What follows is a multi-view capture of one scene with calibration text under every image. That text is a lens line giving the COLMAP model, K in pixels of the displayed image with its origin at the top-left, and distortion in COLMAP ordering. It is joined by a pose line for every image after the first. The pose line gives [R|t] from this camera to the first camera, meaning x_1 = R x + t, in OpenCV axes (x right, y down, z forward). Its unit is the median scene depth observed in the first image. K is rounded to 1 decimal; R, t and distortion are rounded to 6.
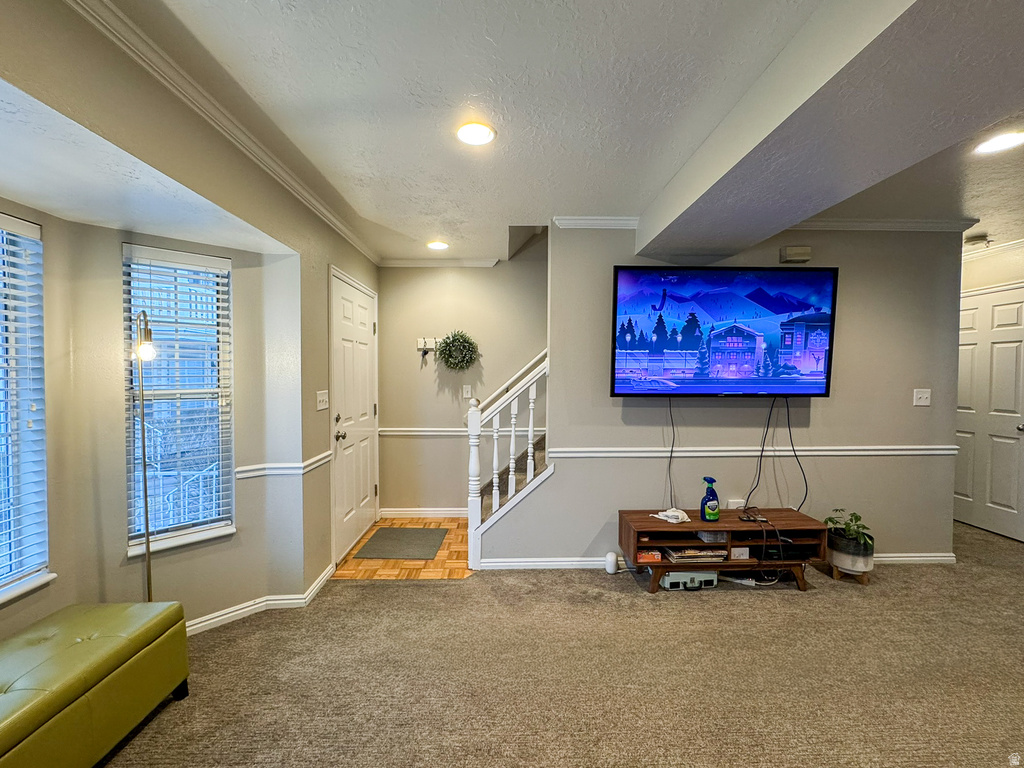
lens RADIAL K [[413.3, 0, 512.0], [0, 413.3, 384.0], [0, 0, 1]] dist [-0.002043, -0.000445]
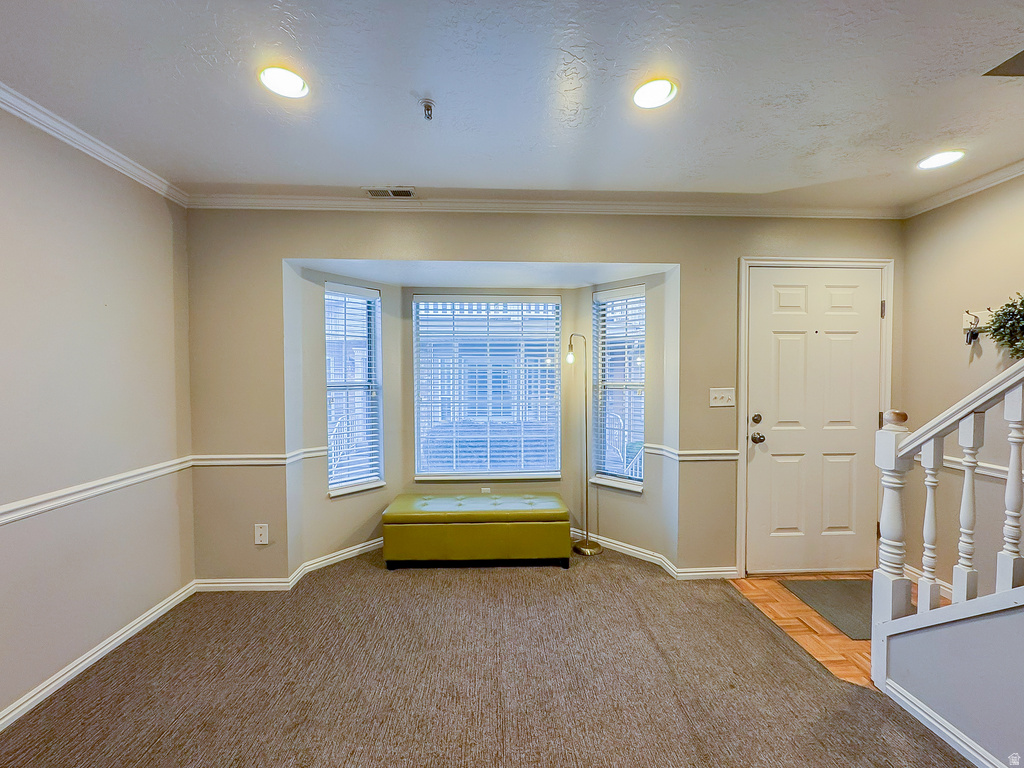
lens RADIAL K [[413.3, 0, 512.0], [0, 413.3, 384.0], [0, 0, 1]] dist [-0.002043, -0.000445]
pose [[0.045215, 0.025041, -0.998663, 0.520992], [-0.024672, 0.999409, 0.023943, -0.003975], [0.998673, 0.023556, 0.045806, 0.443779]]
